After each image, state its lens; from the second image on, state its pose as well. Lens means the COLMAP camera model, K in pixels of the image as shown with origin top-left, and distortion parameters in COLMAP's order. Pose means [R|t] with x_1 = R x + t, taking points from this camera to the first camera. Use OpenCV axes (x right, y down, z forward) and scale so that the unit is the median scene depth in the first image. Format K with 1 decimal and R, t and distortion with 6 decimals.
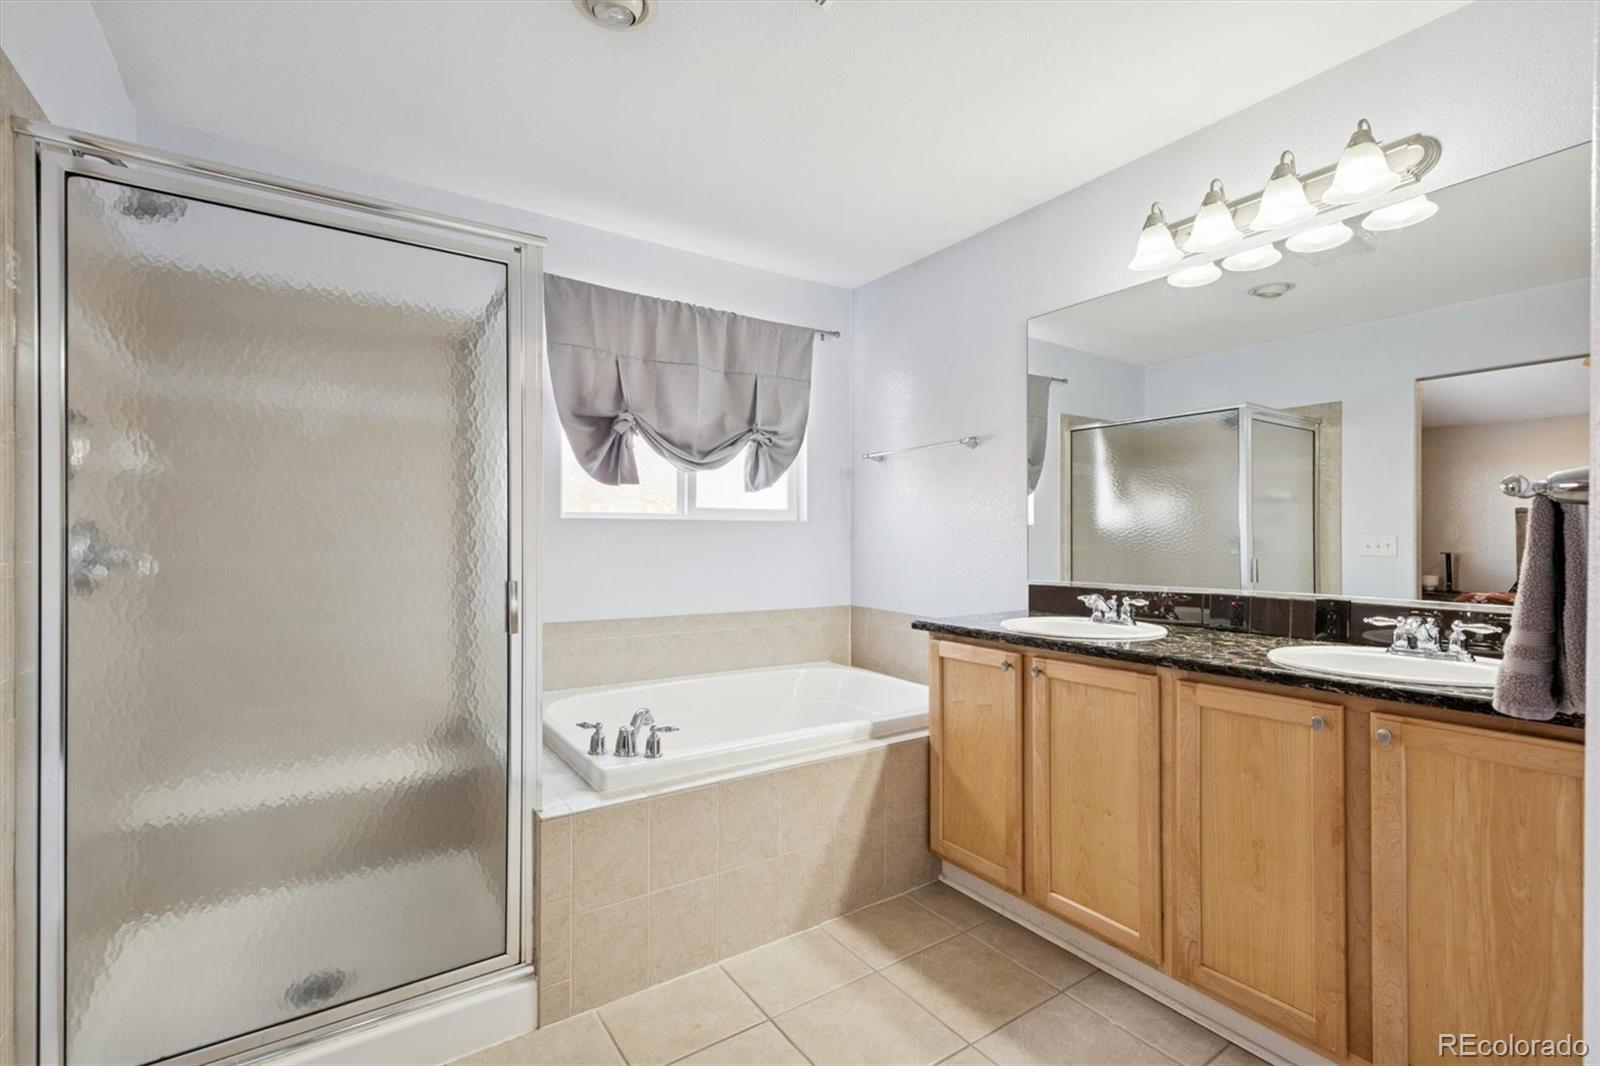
lens RADIAL K [[685.5, 0, 797.2], [0, 685.5, 540.7], [0, 0, 1]] dist [0.000282, 0.000438]
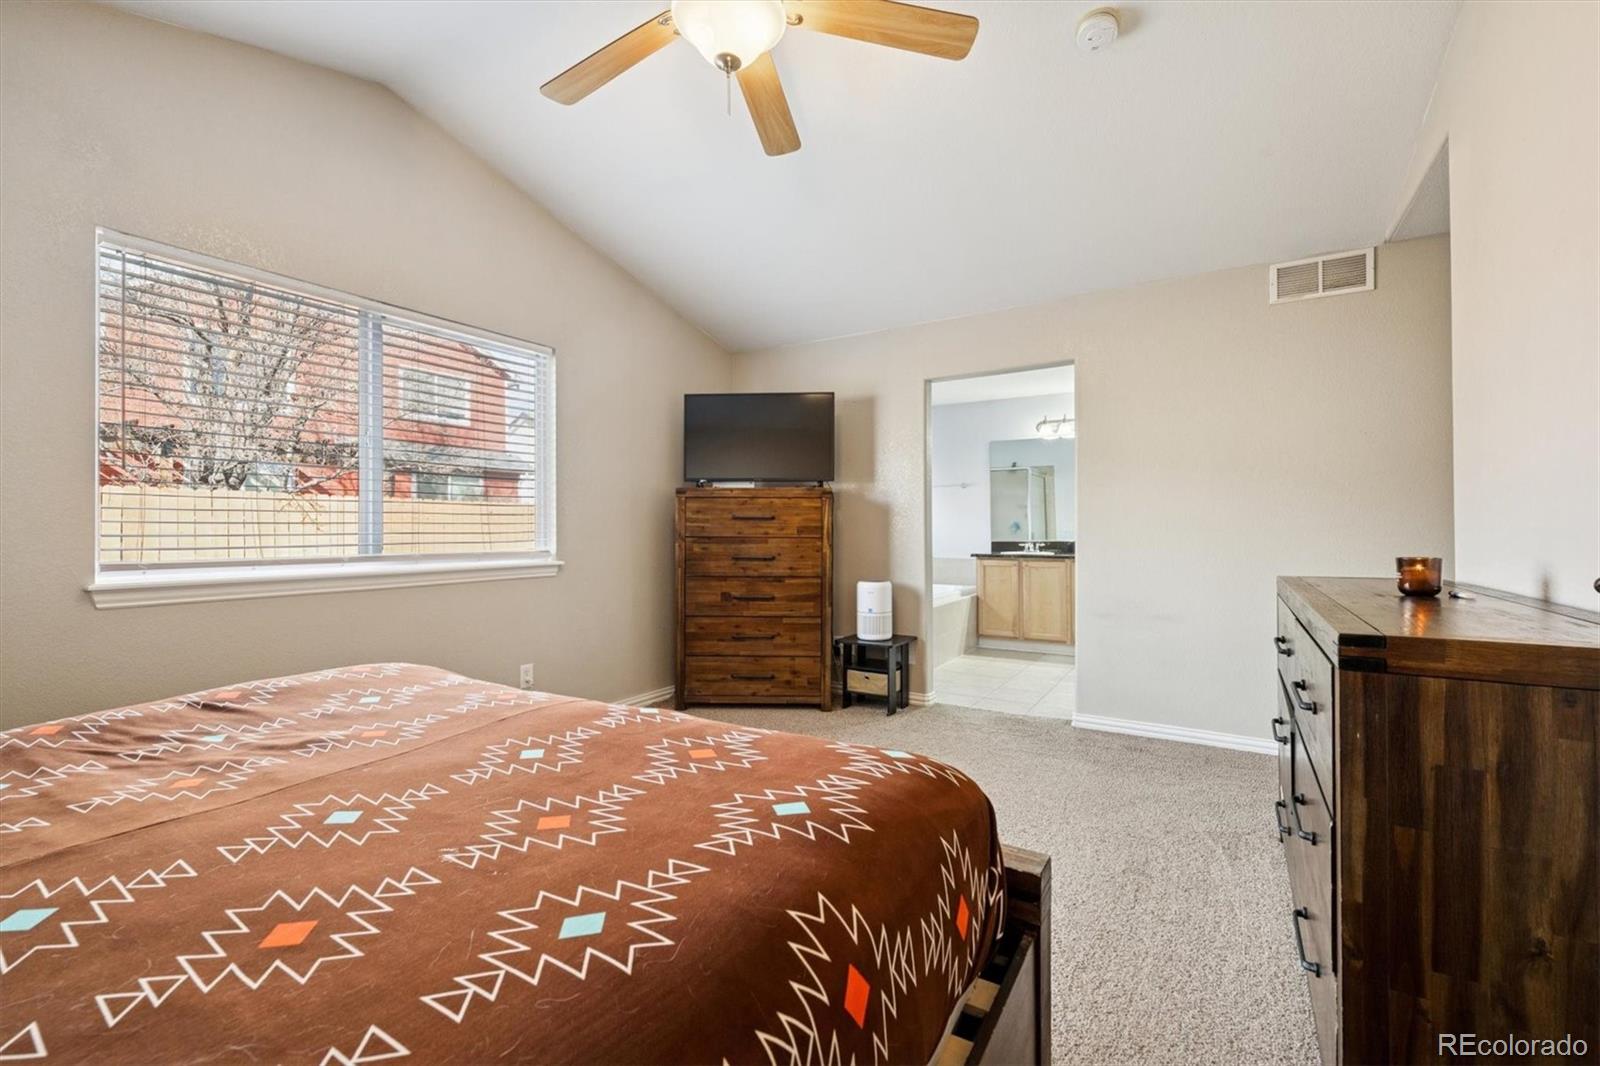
lens RADIAL K [[685.5, 0, 799.3], [0, 685.5, 533.6], [0, 0, 1]] dist [0.000282, 0.000438]
pose [[0.908296, 0.004926, 0.418298, -1.757972], [-0.005775, 0.999983, 0.000764, 0.039864], [-0.418288, -0.003109, 0.908309, -1.331827]]
